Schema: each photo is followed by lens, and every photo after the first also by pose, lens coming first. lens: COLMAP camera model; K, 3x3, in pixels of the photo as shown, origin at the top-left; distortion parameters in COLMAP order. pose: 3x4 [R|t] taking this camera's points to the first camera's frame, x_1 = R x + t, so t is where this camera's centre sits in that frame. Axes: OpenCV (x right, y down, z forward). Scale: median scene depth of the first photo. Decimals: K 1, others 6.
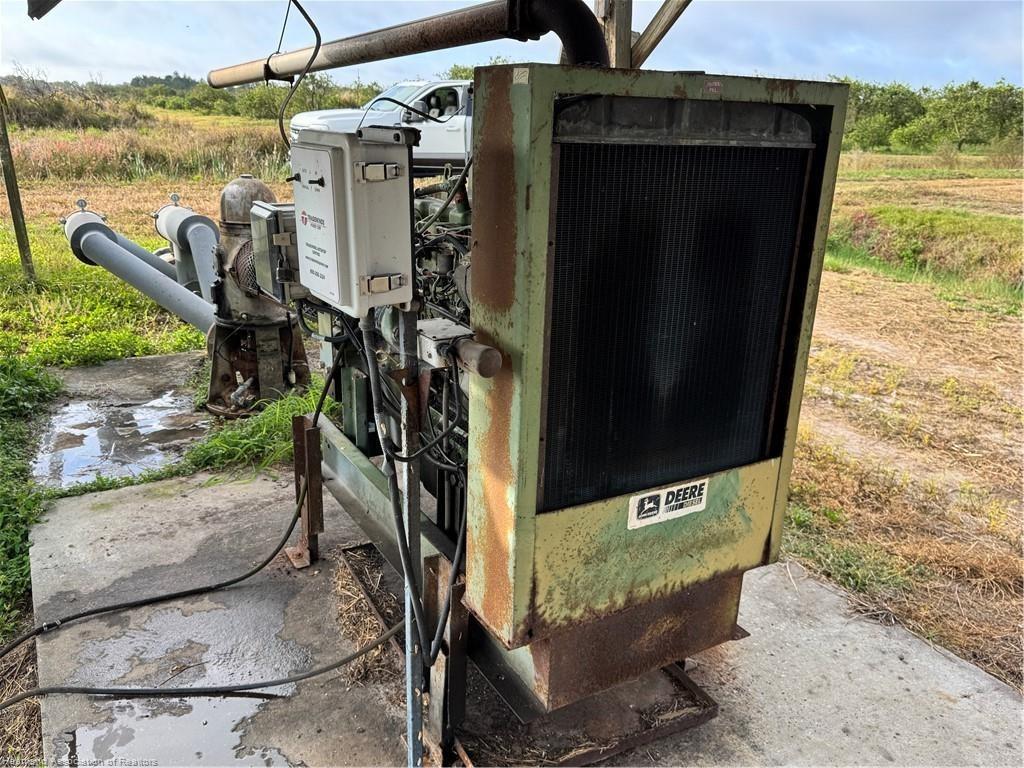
lens RADIAL K [[825.2, 0, 512.0], [0, 825.2, 384.0], [0, 0, 1]] dist [0.127295, -0.206418]
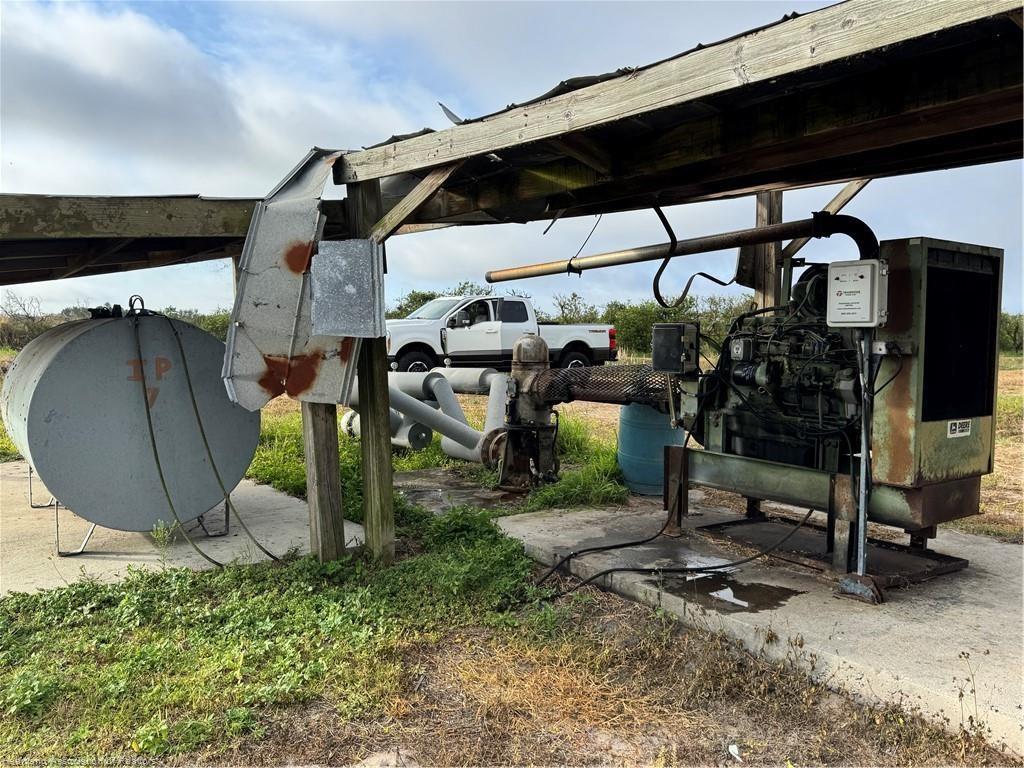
lens RADIAL K [[825.2, 0, 512.0], [0, 825.2, 384.0], [0, 0, 1]] dist [0.127295, -0.206418]
pose [[0.994577, -0.023333, 0.101355, -1.061908], [0.048294, 0.966687, -0.251364, 0.469060], [-0.092114, 0.254895, 0.962571, -0.924972]]
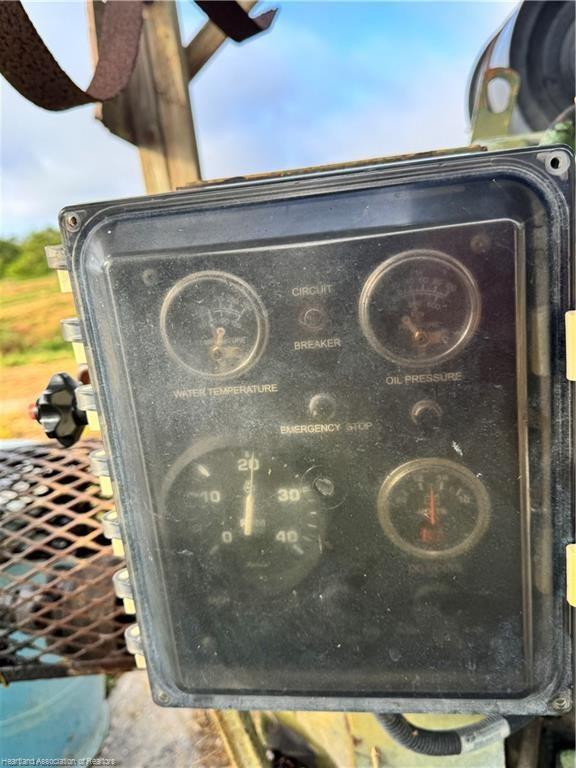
lens RADIAL K [[625.4, 0, 288.0], [0, 625.4, 384.0], [0, 0, 1]] dist [0.156502, -0.301390]
pose [[0.635030, -0.273975, 0.722270, -0.488468], [0.362986, 0.931171, 0.034074, -0.238721], [-0.681893, 0.240536, 0.690771, 1.196733]]
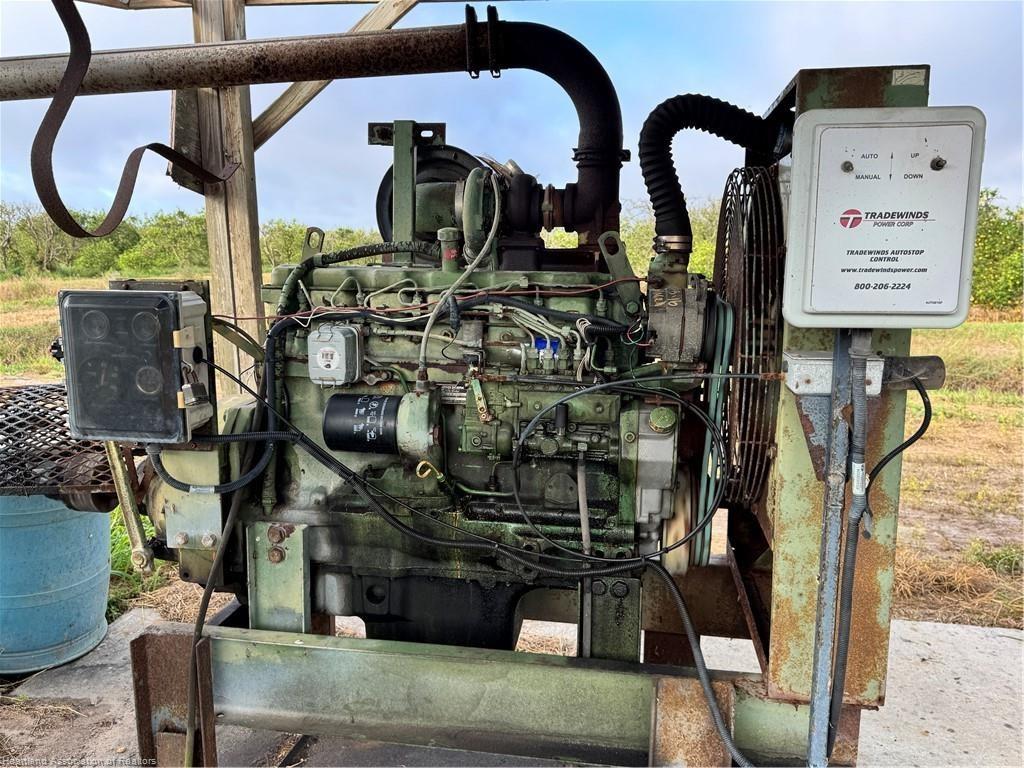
lens RADIAL K [[833.8, 0, 495.2], [0, 833.8, 383.6], [0, 0, 1]] dist [0.156502, -0.301390]
pose [[0.646182, -0.145954, 0.749097, -0.748905], [0.255979, 0.966133, -0.032570, -0.076699], [-0.718974, 0.212800, 0.661659, 0.521807]]
